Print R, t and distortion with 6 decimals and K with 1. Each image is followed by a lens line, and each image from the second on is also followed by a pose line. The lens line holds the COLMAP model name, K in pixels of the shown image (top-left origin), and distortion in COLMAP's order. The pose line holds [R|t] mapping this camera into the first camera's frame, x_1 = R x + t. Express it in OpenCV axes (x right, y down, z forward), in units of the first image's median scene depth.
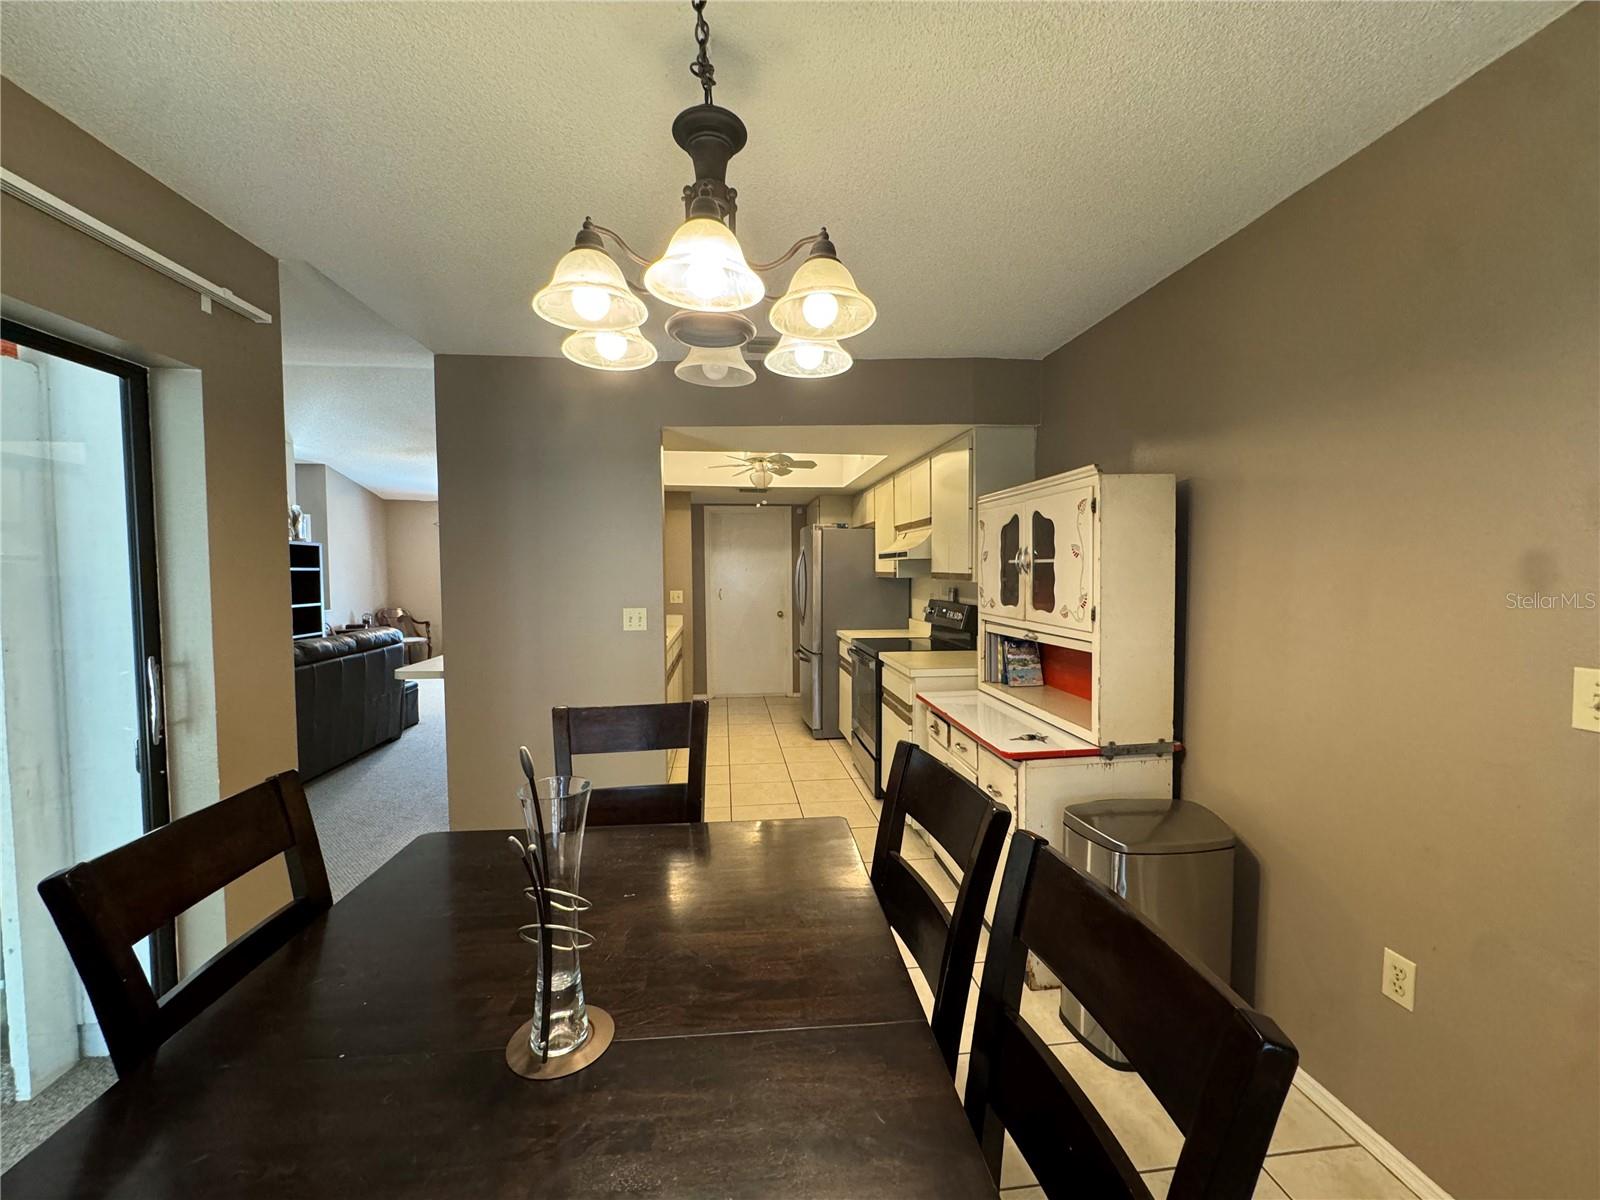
lens RADIAL K [[639.1, 0, 800.0], [0, 639.1, 600.0], [0, 0, 1]] dist [-0.000652, -0.000097]
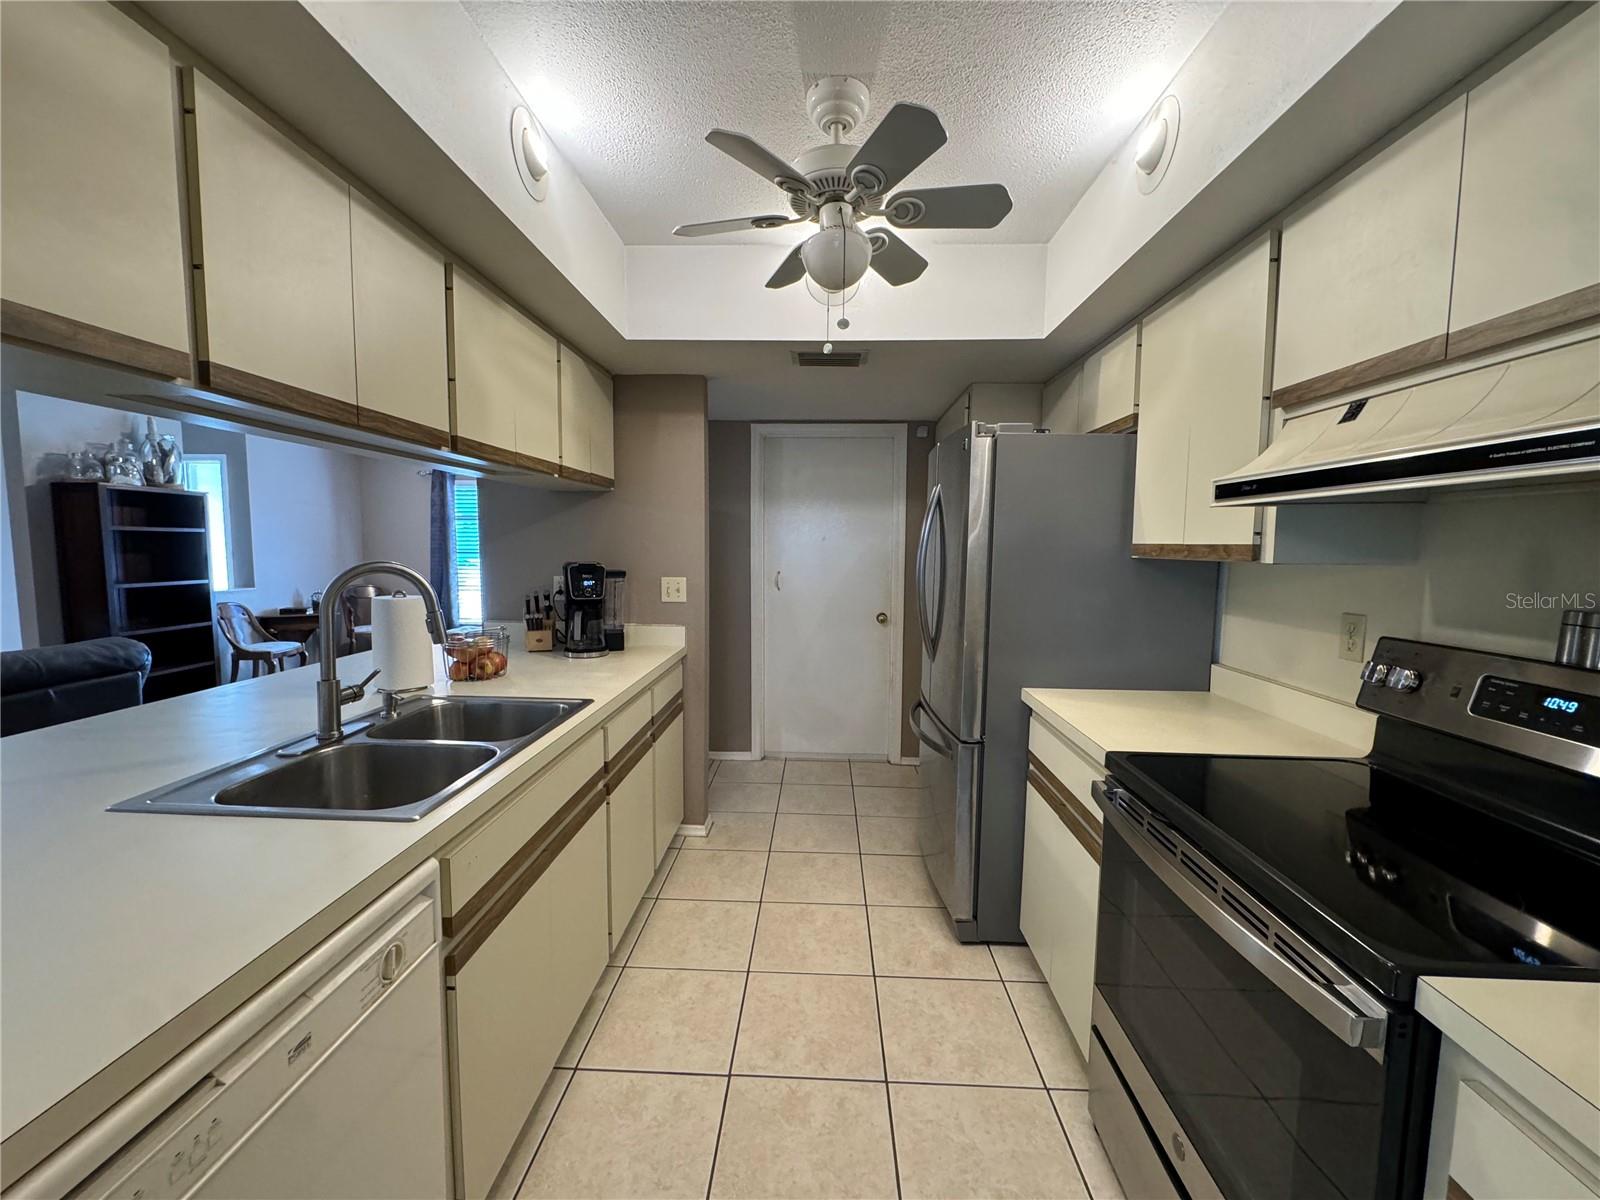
lens RADIAL K [[636.6, 0, 807.9], [0, 636.6, 591.6], [0, 0, 1]] dist [0.001268, 0.000163]
pose [[0.989092, 0.026461, -0.144903, -0.019477], [-0.022722, 0.999366, 0.027403, -0.021246], [0.145537, -0.023812, 0.989066, 0.573680]]
